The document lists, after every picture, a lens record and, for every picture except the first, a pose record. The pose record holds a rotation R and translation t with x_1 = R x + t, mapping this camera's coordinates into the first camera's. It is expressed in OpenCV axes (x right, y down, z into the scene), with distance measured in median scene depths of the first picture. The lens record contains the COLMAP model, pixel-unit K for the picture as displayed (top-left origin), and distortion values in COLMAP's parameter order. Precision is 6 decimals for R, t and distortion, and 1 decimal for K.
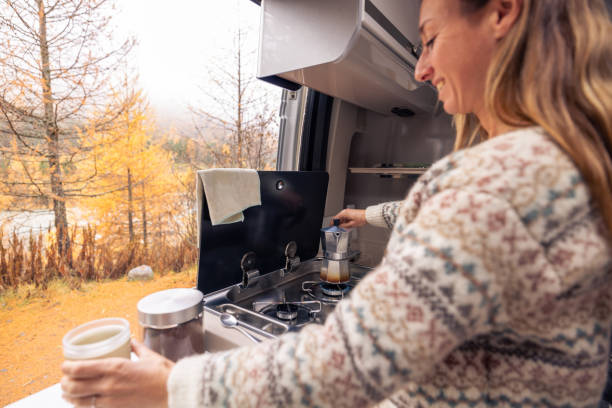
lens RADIAL K [[362.2, 0, 304.5], [0, 362.2, 208.3], [0, 0, 1]] dist [0.008870, -0.004336]
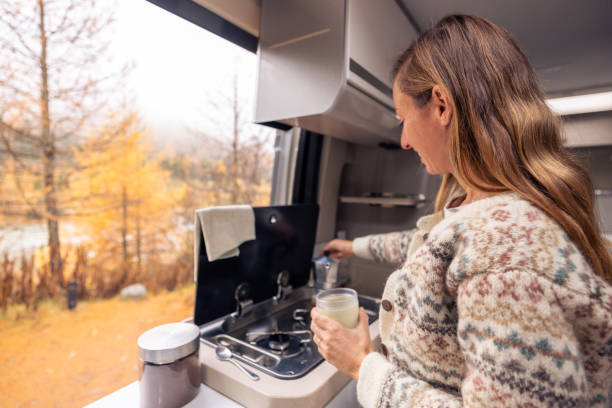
lens RADIAL K [[362.2, 0, 312.7], [0, 362.2, 200.0], [0, 0, 1]] dist [0.008870, -0.004336]
pose [[0.999344, 0.004867, 0.035899, 0.003666], [-0.003015, 0.998671, -0.051453, -0.027157], [-0.036102, 0.051311, 0.998030, -0.029474]]
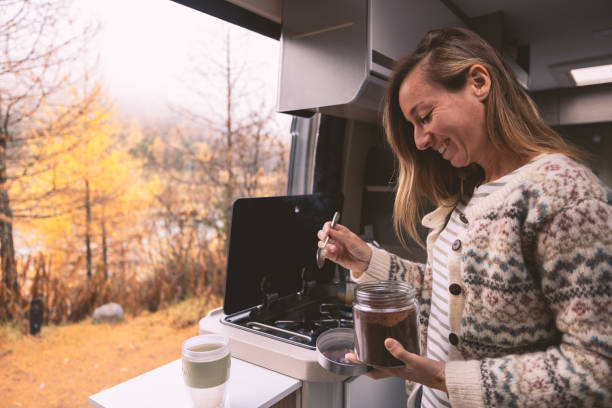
lens RADIAL K [[542.2, 0, 320.7], [0, 542.2, 194.0], [0, 0, 1]] dist [0.004190, -0.002888]
pose [[0.999493, -0.013238, 0.028942, -0.018749], [0.014907, 0.998191, -0.058242, -0.006161], [-0.028119, 0.058644, 0.997883, -0.226957]]
